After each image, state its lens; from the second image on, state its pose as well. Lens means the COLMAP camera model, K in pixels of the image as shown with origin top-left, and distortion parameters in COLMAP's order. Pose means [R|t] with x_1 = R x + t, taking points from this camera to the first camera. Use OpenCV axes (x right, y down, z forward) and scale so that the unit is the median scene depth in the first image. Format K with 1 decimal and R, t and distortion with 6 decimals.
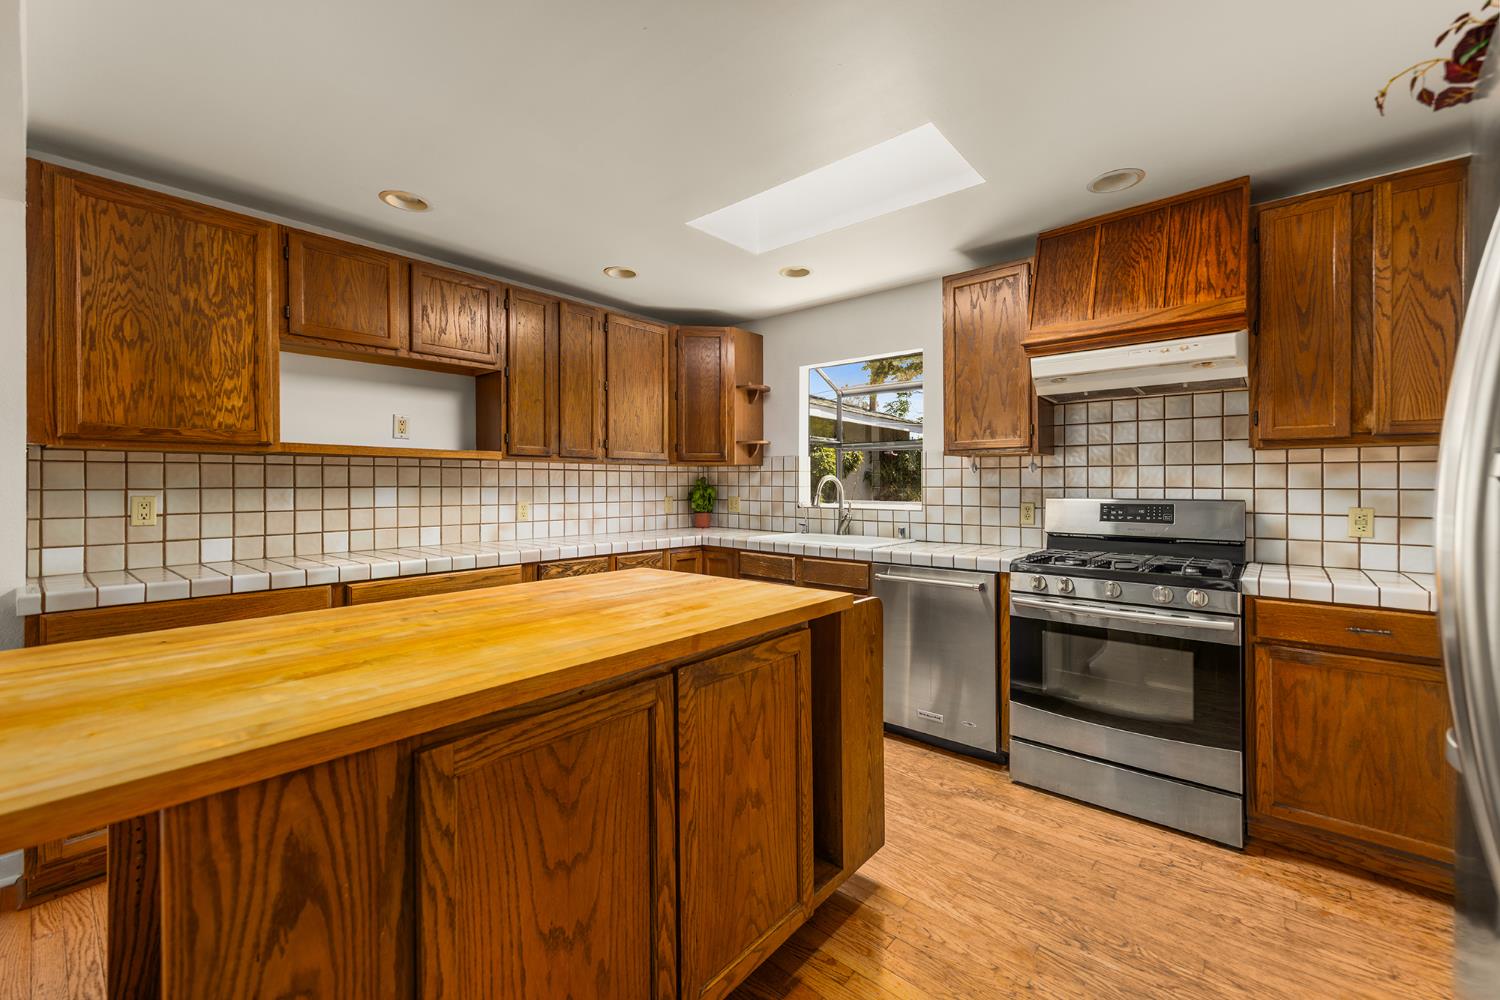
lens RADIAL K [[621.0, 0, 749.4], [0, 621.0, 494.9], [0, 0, 1]] dist [0.003152, -0.000251]
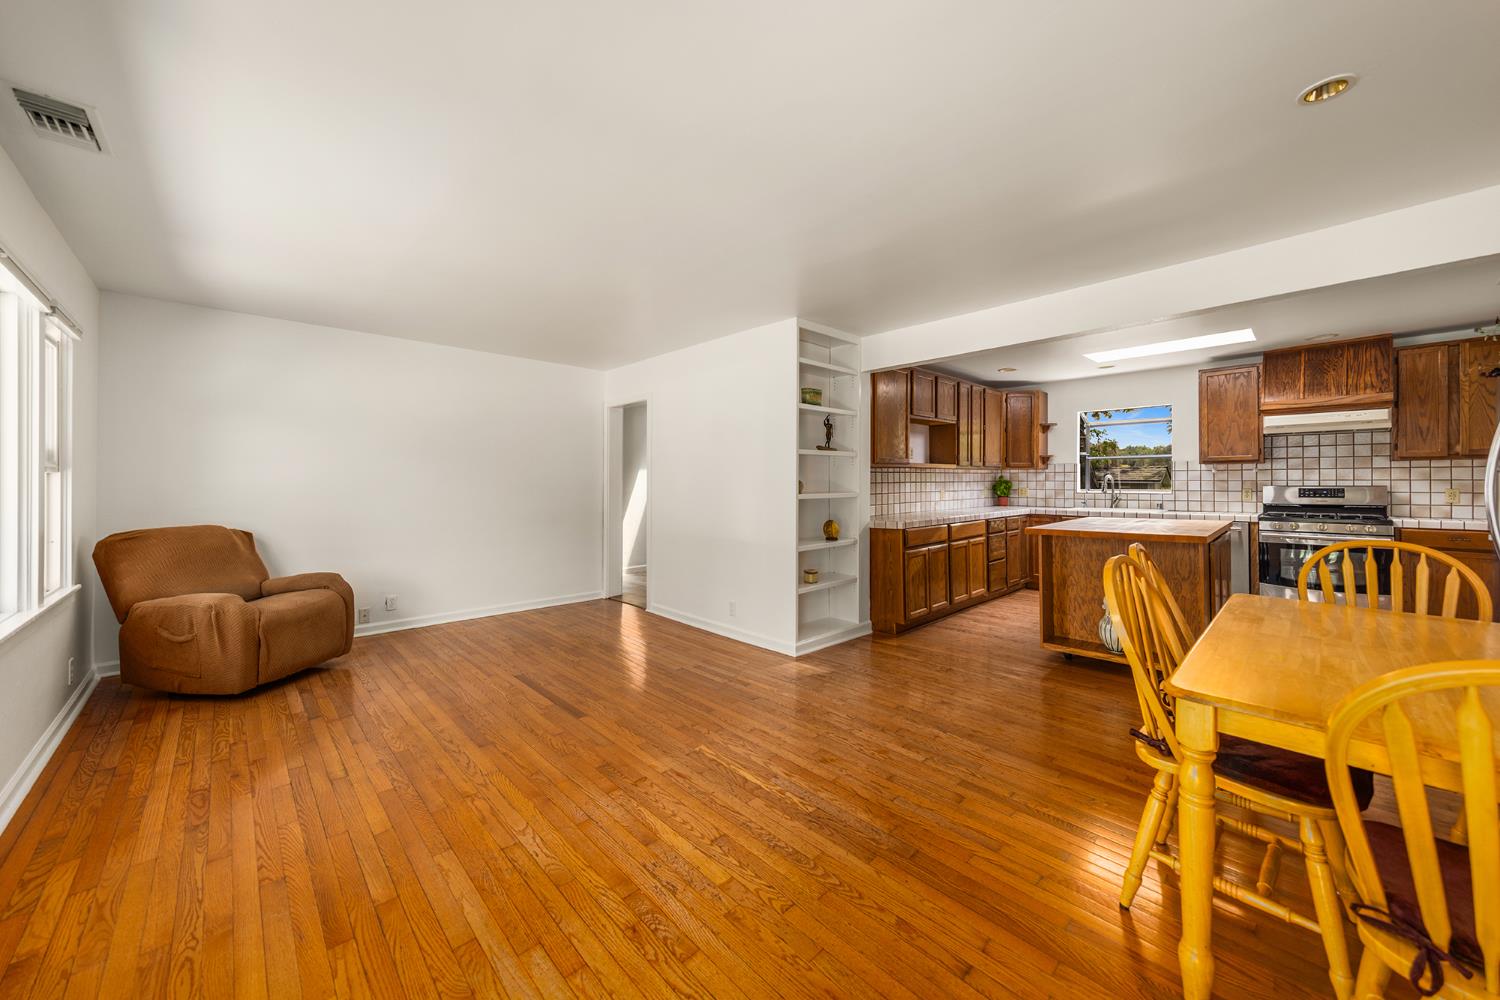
lens RADIAL K [[556.3, 0, 741.7], [0, 556.3, 491.6], [0, 0, 1]] dist [0.001691, 0.000138]
pose [[0.994102, -0.004355, -0.108360, -1.093339], [0.004560, 0.999988, 0.001641, 0.014522], [0.108352, -0.002126, 0.994110, -1.033084]]
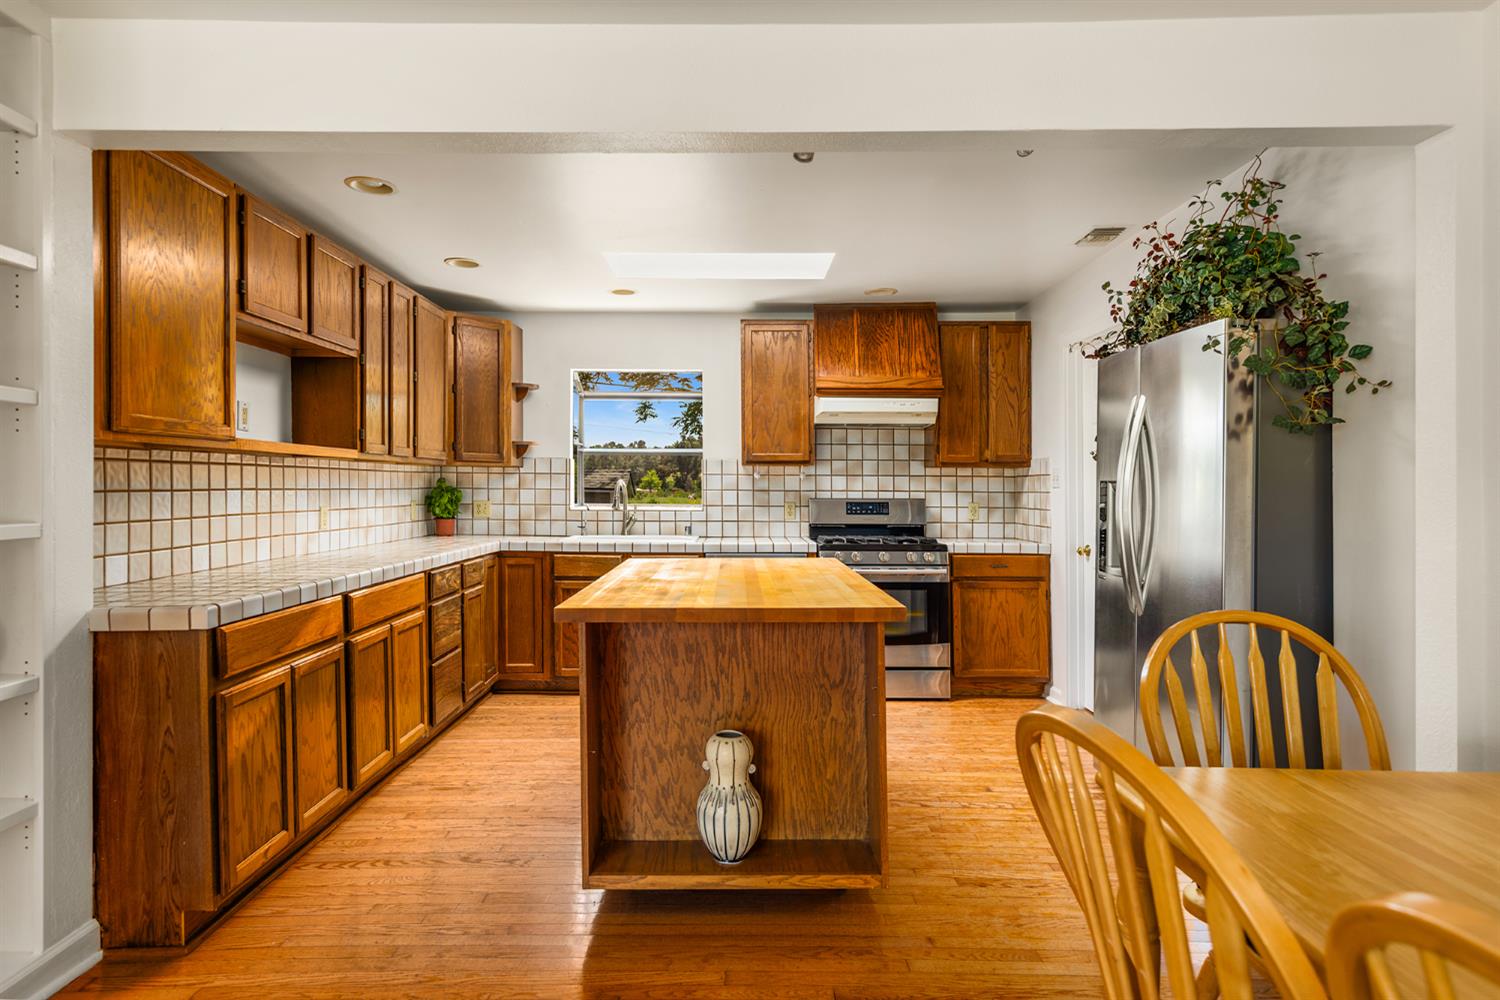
lens RADIAL K [[841.1, 0, 753.0], [0, 841.1, 501.1], [0, 0, 1]] dist [0.010516, -0.002769]
pose [[0.752107, -0.007505, 0.658998, -0.942711], [0.006140, 0.999972, 0.004381, 0.001998], [-0.659012, 0.000752, 0.752132, -0.328345]]
